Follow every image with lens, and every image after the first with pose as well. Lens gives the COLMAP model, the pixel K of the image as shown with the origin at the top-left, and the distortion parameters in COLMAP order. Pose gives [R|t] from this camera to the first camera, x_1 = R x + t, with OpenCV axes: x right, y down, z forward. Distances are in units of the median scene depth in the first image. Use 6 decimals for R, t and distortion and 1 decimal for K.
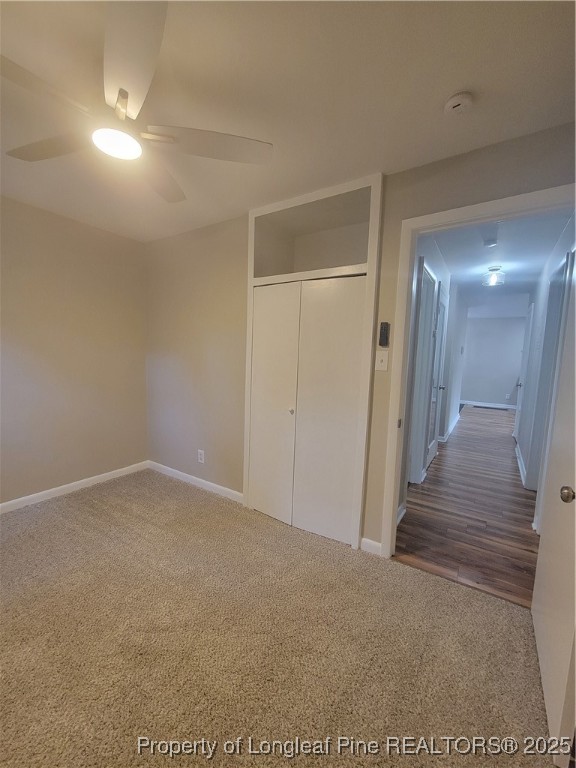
lens RADIAL K [[312.0, 0, 285.4], [0, 312.0, 385.2], [0, 0, 1]] dist [0.000171, -0.000302]
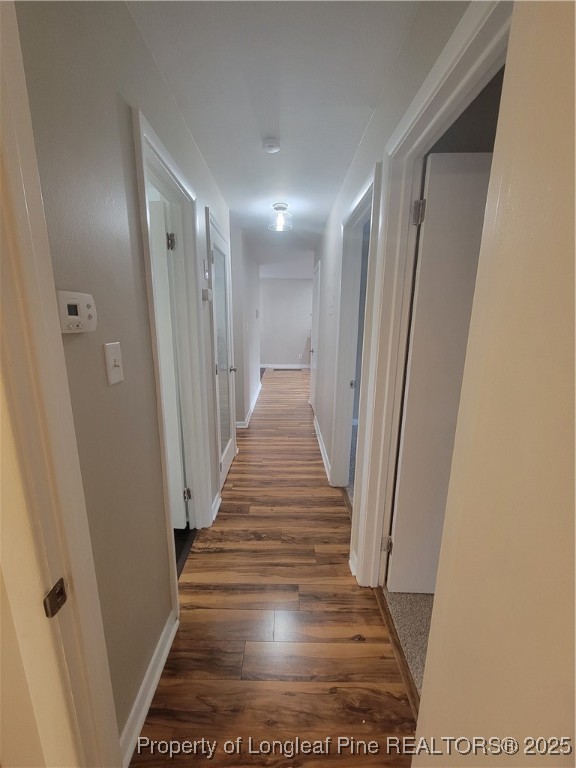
lens RADIAL K [[312.0, 0, 285.8], [0, 312.0, 384.9], [0, 0, 1]] dist [0.000171, -0.000302]
pose [[0.832390, -0.140880, 0.535985, 0.203708], [0.073567, 0.986679, 0.145092, -0.054780], [-0.549286, -0.081343, 0.831666, 0.310956]]
